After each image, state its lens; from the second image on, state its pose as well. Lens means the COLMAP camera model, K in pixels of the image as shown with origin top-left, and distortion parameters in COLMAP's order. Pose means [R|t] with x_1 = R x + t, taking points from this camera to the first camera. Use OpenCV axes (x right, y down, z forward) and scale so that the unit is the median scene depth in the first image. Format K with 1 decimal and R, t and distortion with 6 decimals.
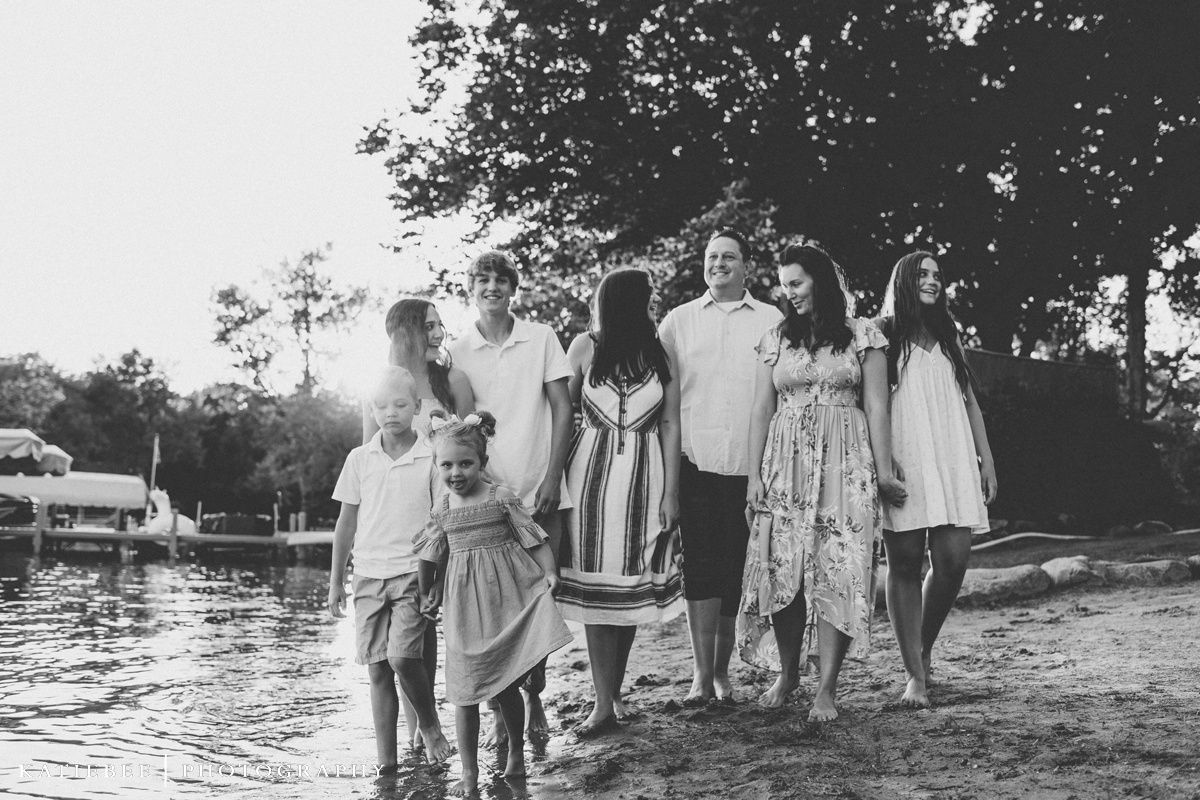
lens RADIAL K [[1298.8, 0, 565.1], [0, 1298.8, 398.5], [0, 0, 1]] dist [-0.037390, 0.004755]
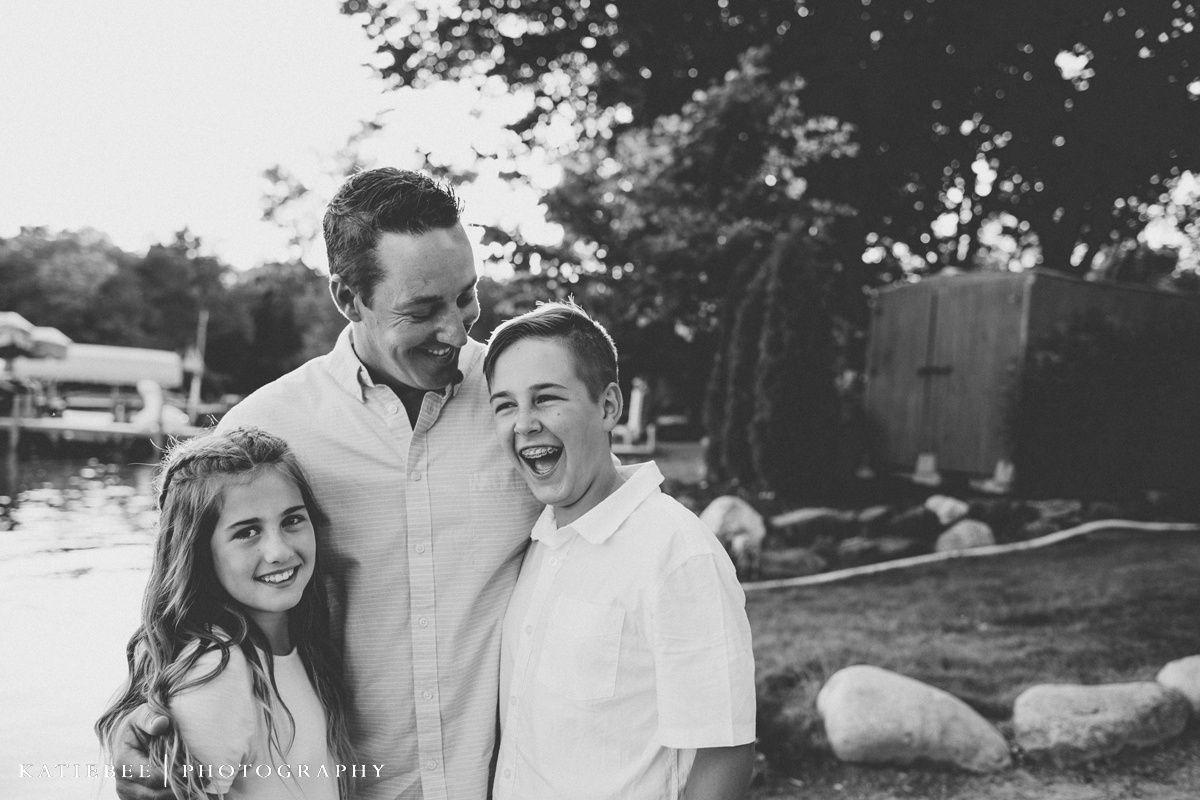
lens RADIAL K [[1175.5, 0, 572.4], [0, 1175.5, 406.3], [0, 0, 1]] dist [-0.010112, -0.011513]
pose [[0.998390, 0.029652, -0.048349, 0.029820], [-0.023963, 0.993162, 0.114263, -0.013250], [0.051407, -0.112920, 0.992273, 0.120446]]
